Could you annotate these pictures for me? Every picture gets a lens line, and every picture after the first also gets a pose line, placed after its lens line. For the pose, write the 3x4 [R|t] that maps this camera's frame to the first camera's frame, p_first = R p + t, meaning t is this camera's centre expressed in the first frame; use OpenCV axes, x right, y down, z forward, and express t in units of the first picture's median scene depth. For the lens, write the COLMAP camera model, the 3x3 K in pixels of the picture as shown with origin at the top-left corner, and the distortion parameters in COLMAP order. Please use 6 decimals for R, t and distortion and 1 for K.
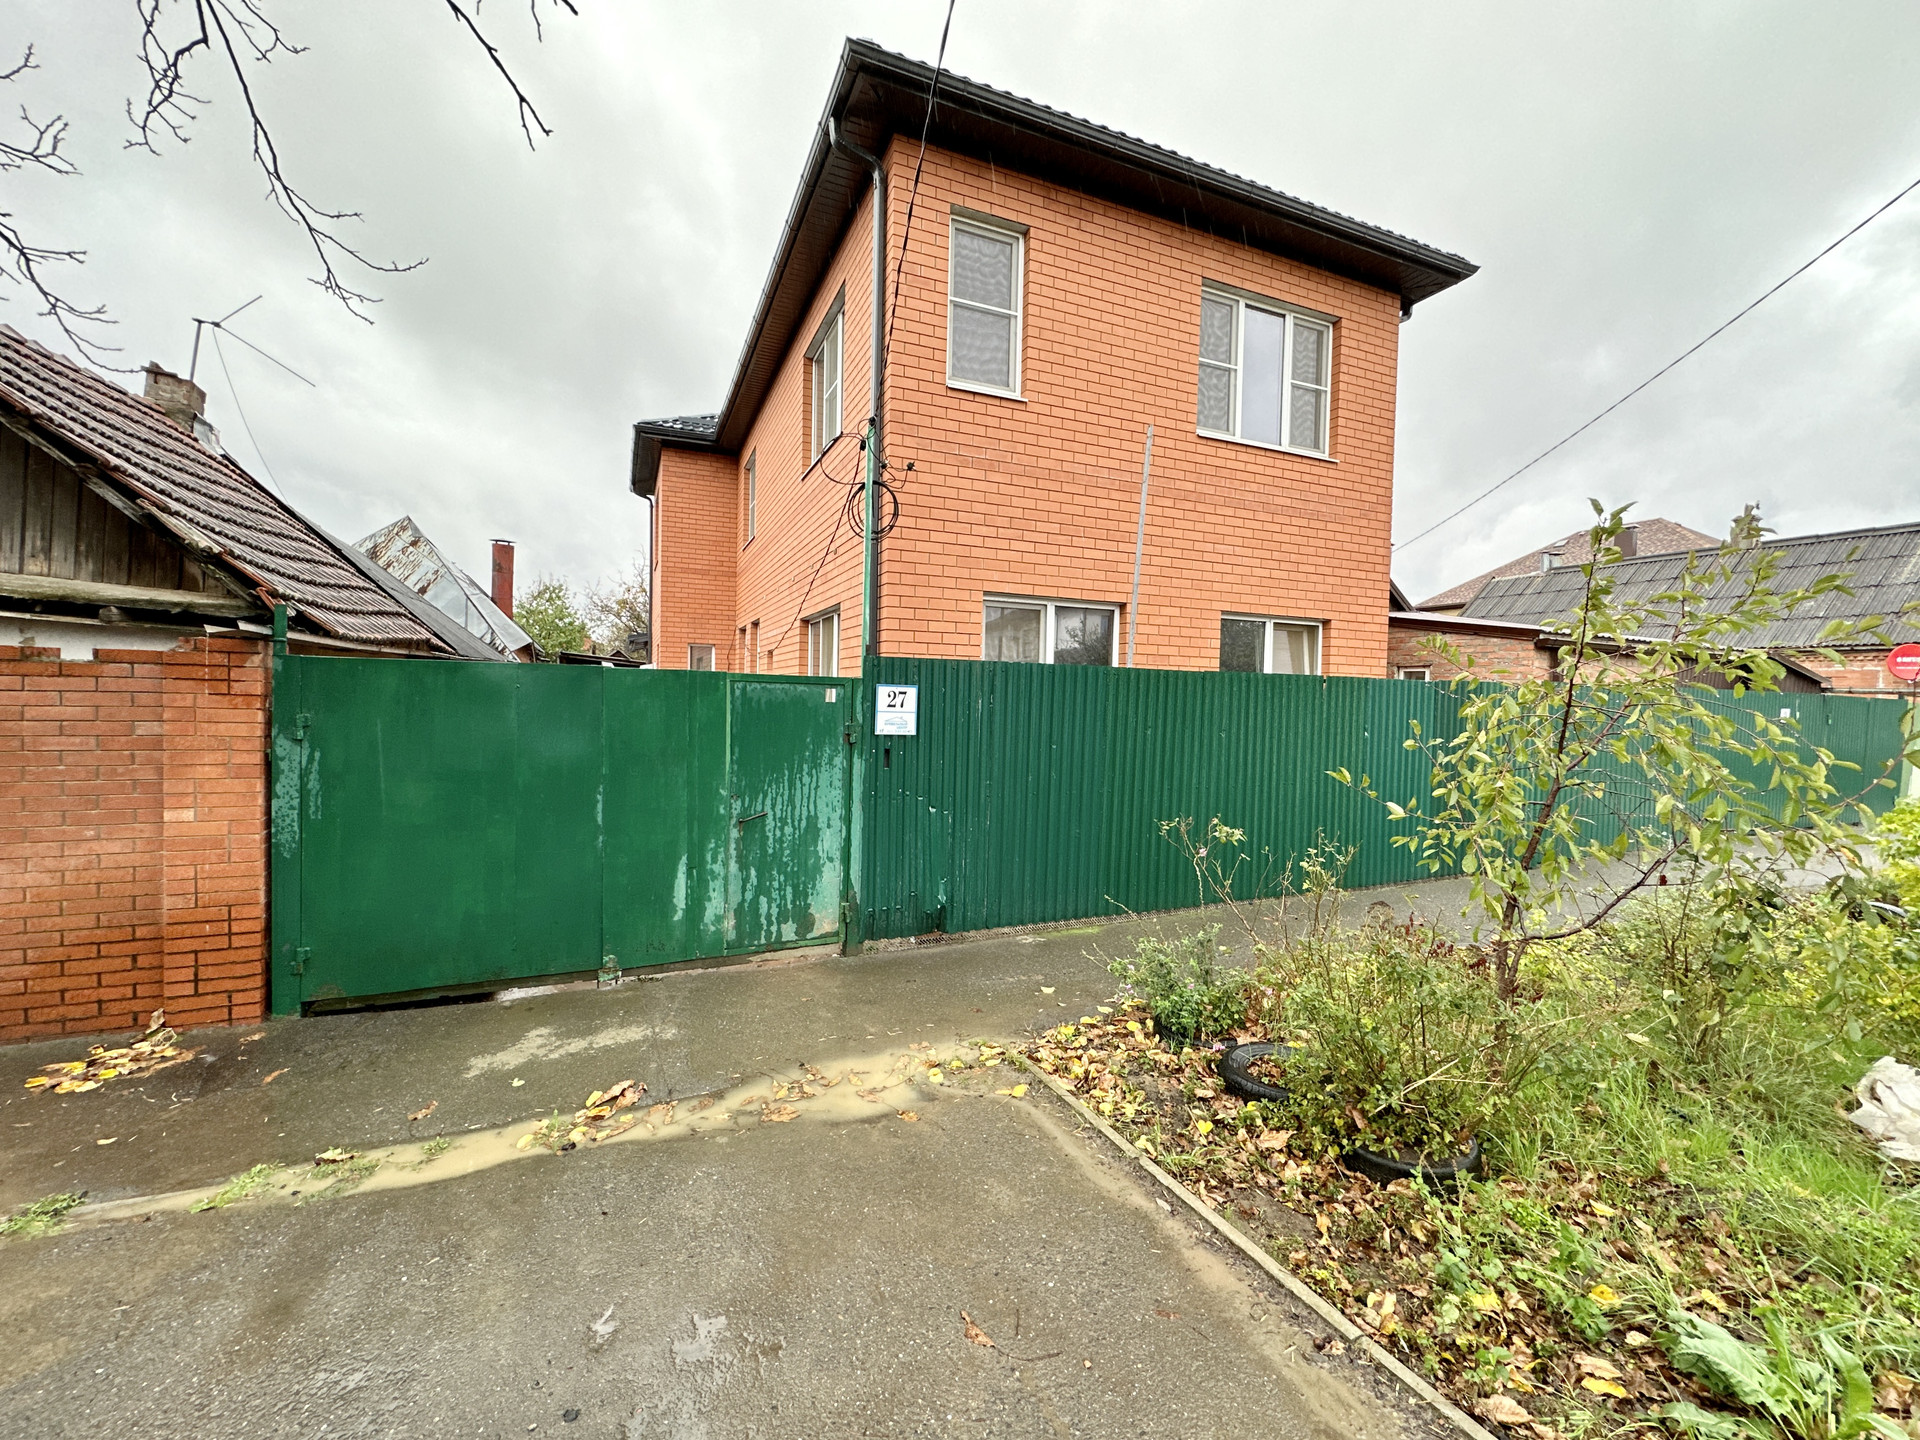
lens RADIAL K [[763.2, 0, 960.1], [0, 763.2, 724.9], [0, 0, 1]] dist [-0.002007, -0.000252]
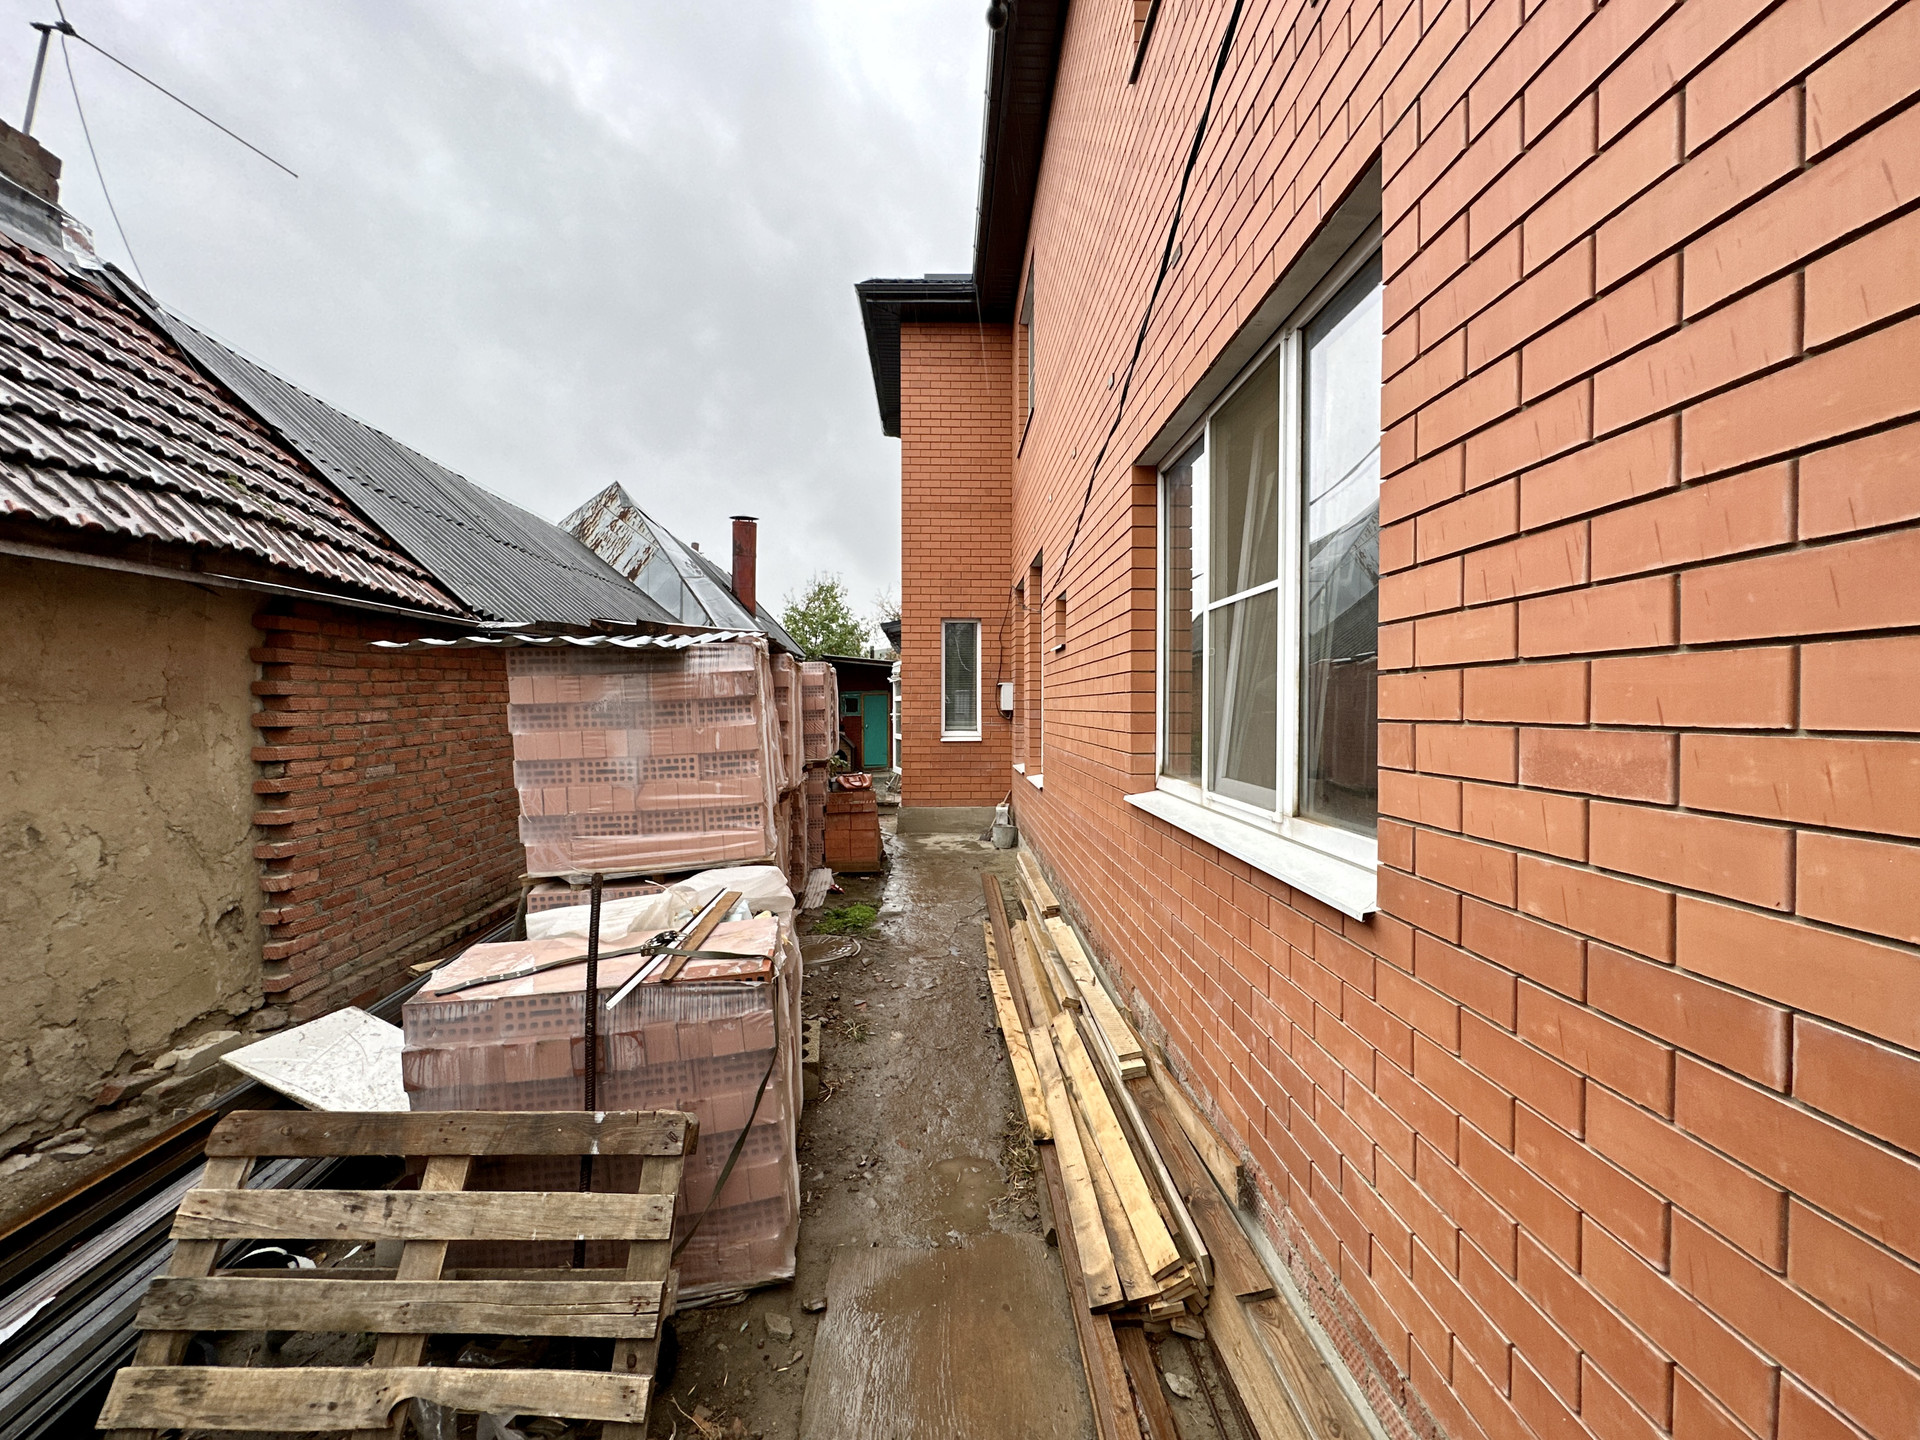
lens RADIAL K [[763.2, 0, 968.4], [0, 763.2, 723.3], [0, 0, 1]] dist [-0.002007, -0.000252]
pose [[0.929741, -0.009627, -0.368087, -0.254421], [0.002904, 0.999819, -0.018814, -0.018769], [0.368202, 0.016423, 0.929601, 1.070424]]
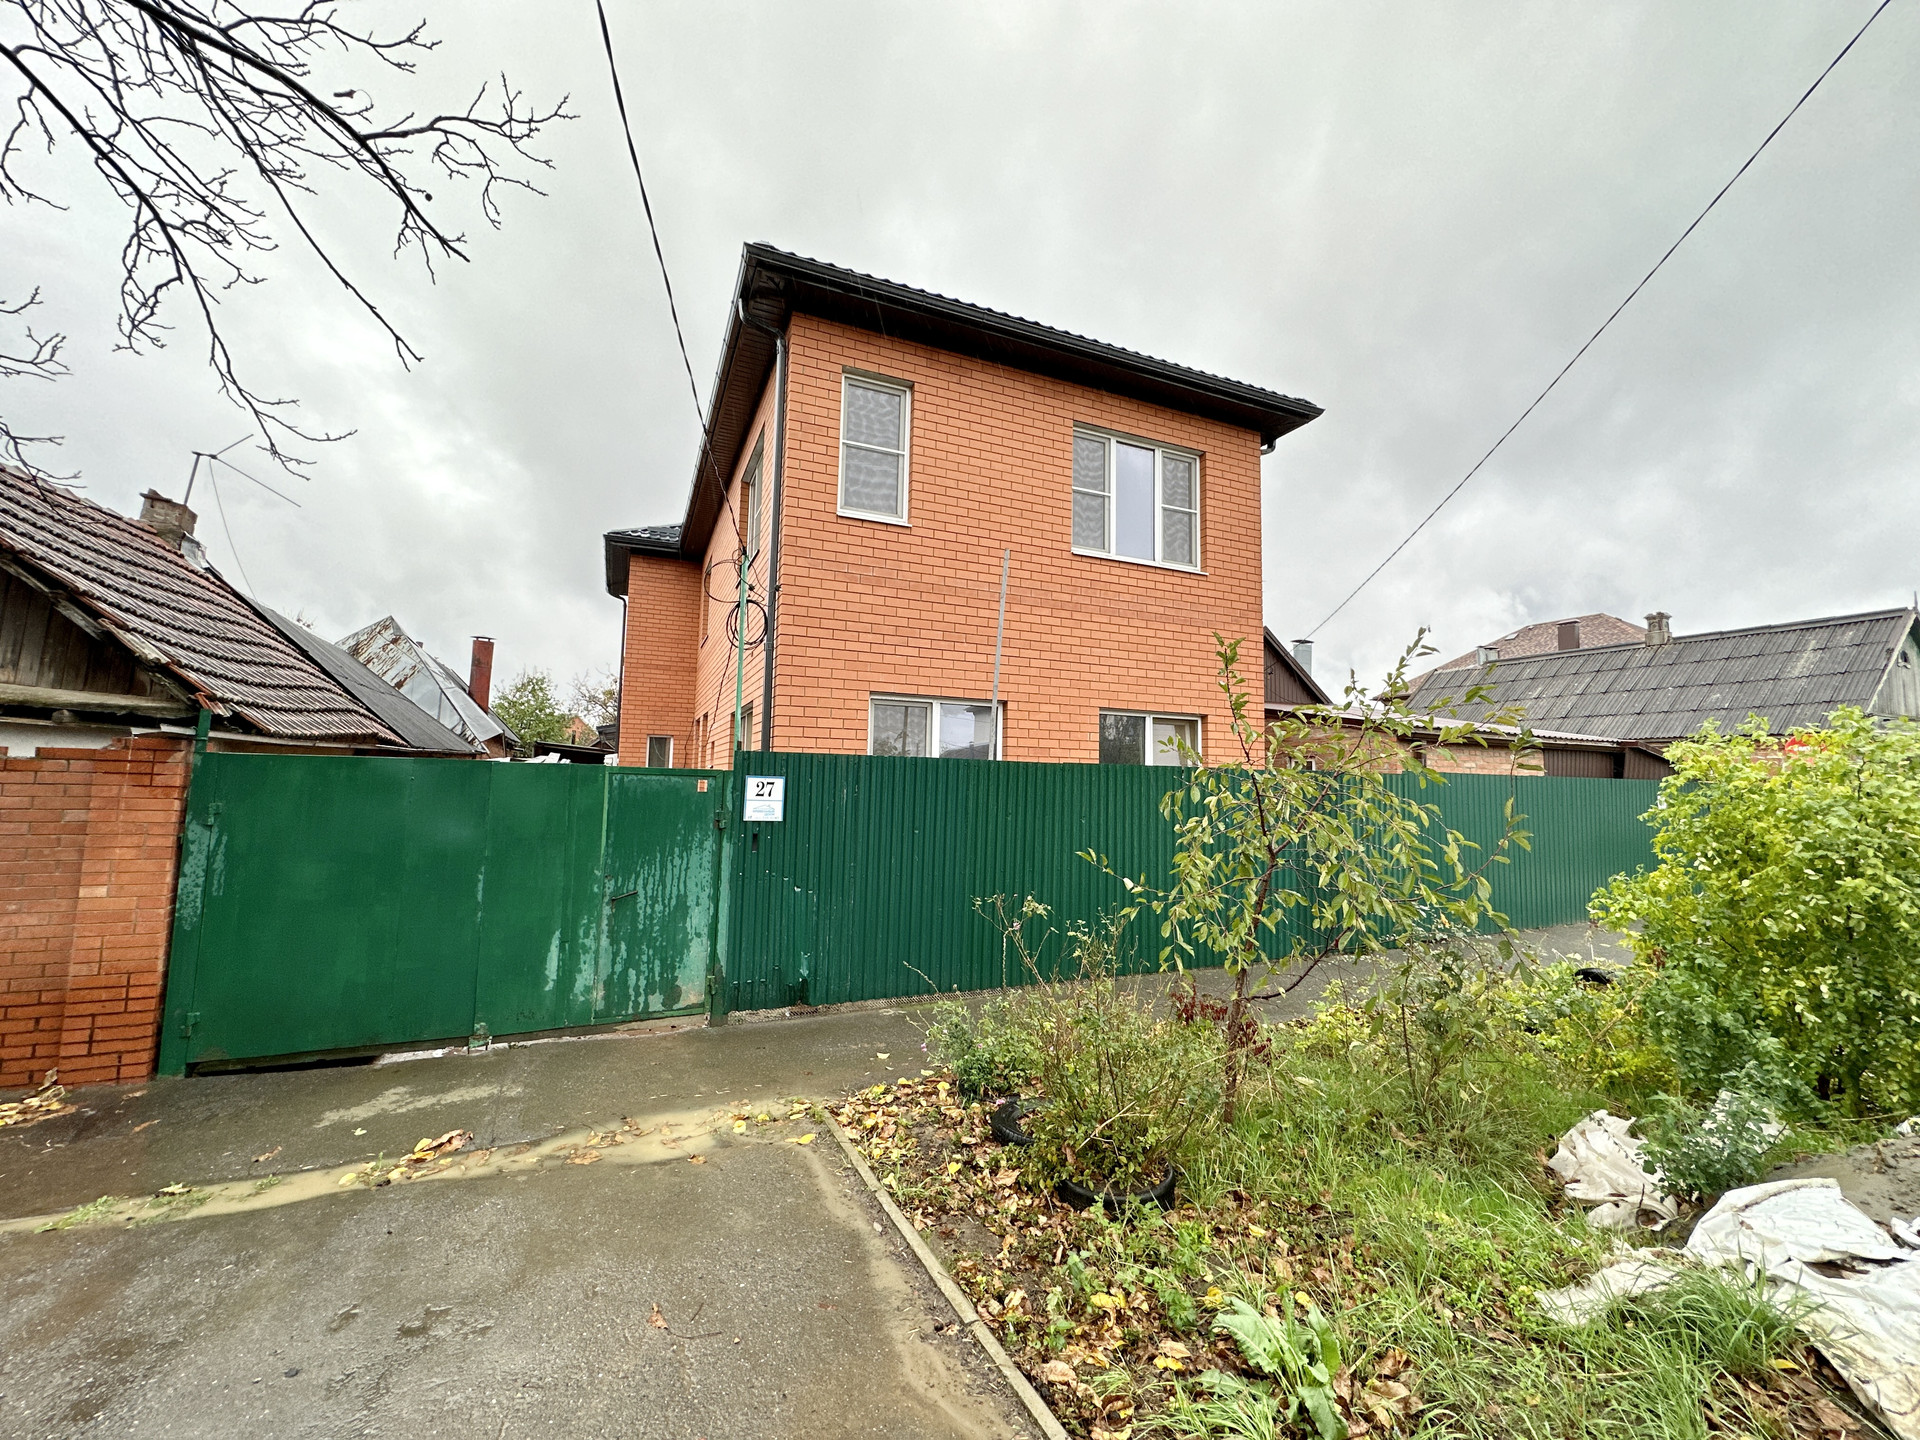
lens RADIAL K [[763.2, 0, 968.1], [0, 763.2, 726.0], [0, 0, 1]] dist [-0.002007, -0.000252]
pose [[0.999991, -0.000664, 0.004138, 0.215313], [0.001124, 0.993680, -0.112244, 0.000390], [-0.004038, 0.112247, 0.993672, -0.129540]]
